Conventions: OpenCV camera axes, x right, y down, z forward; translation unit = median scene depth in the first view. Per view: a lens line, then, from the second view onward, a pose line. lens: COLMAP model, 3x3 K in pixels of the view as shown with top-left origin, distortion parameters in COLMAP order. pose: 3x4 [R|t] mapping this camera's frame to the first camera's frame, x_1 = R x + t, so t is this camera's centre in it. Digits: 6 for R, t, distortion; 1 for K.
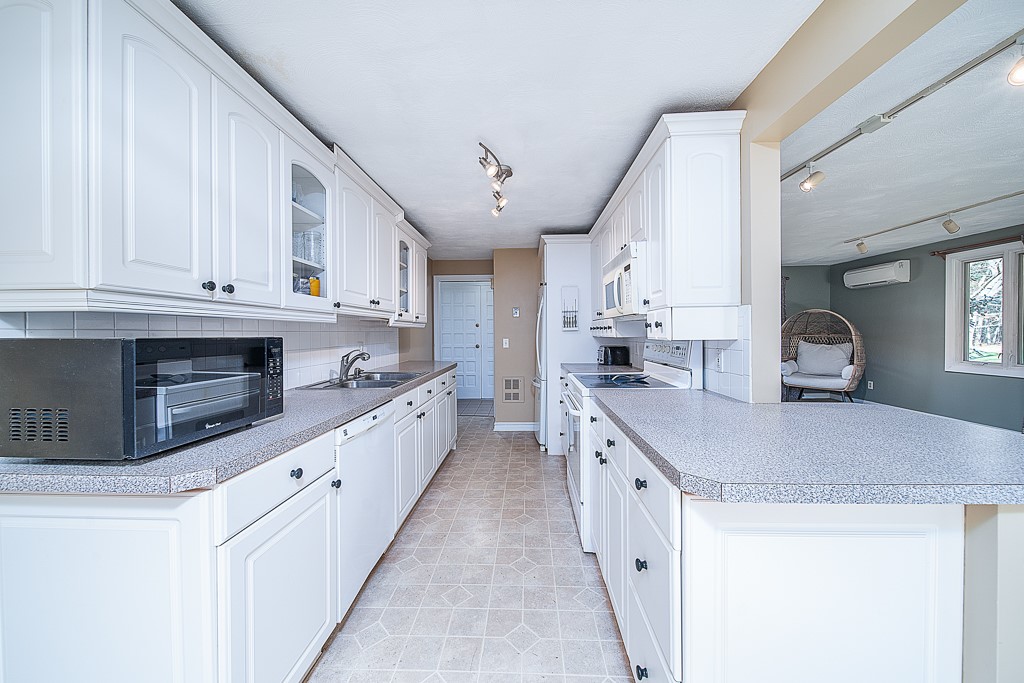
lens RADIAL K [[367.8, 0, 513.4], [0, 367.8, 338.2], [0, 0, 1]] dist [-0.002849, -0.000087]
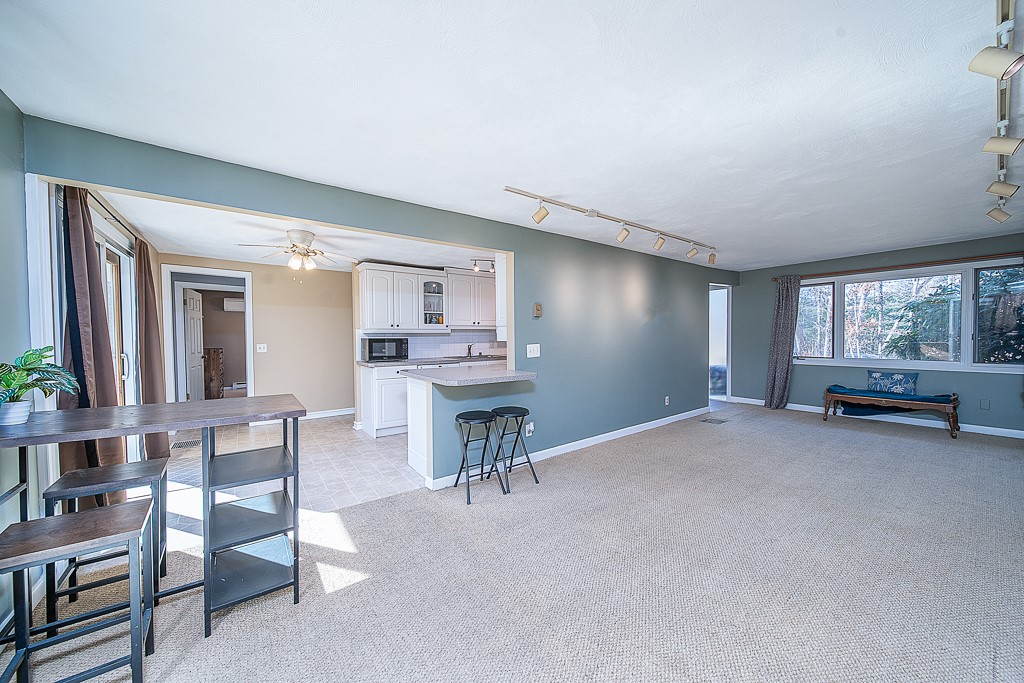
lens RADIAL K [[367.8, 0, 513.7], [0, 367.8, 343.0], [0, 0, 1]] dist [-0.002849, -0.000087]
pose [[0.622298, 0.018250, -0.782568, 2.196815], [-0.009594, 0.999831, 0.015687, -0.017371], [0.782722, -0.002254, 0.622368, -0.331466]]
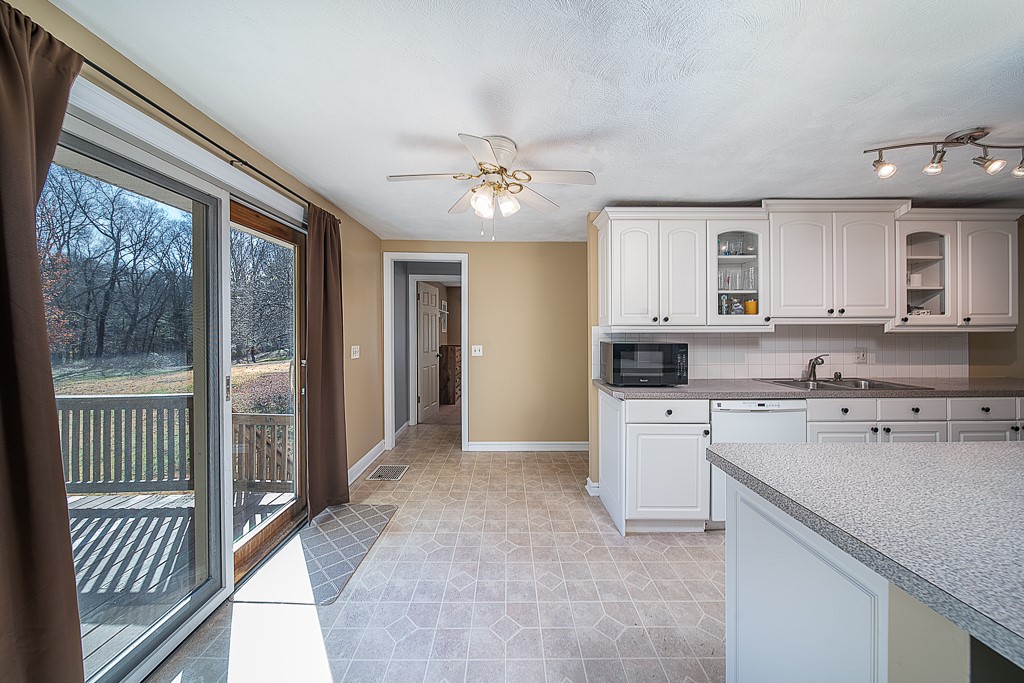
lens RADIAL K [[367.8, 0, 506.7], [0, 367.8, 332.1], [0, 0, 1]] dist [-0.002849, -0.000087]
pose [[0.031707, 0.011075, -0.999436, 0.919606], [-0.012951, 0.999859, 0.010669, -0.051730], [0.999413, 0.012605, 0.031846, 0.028799]]
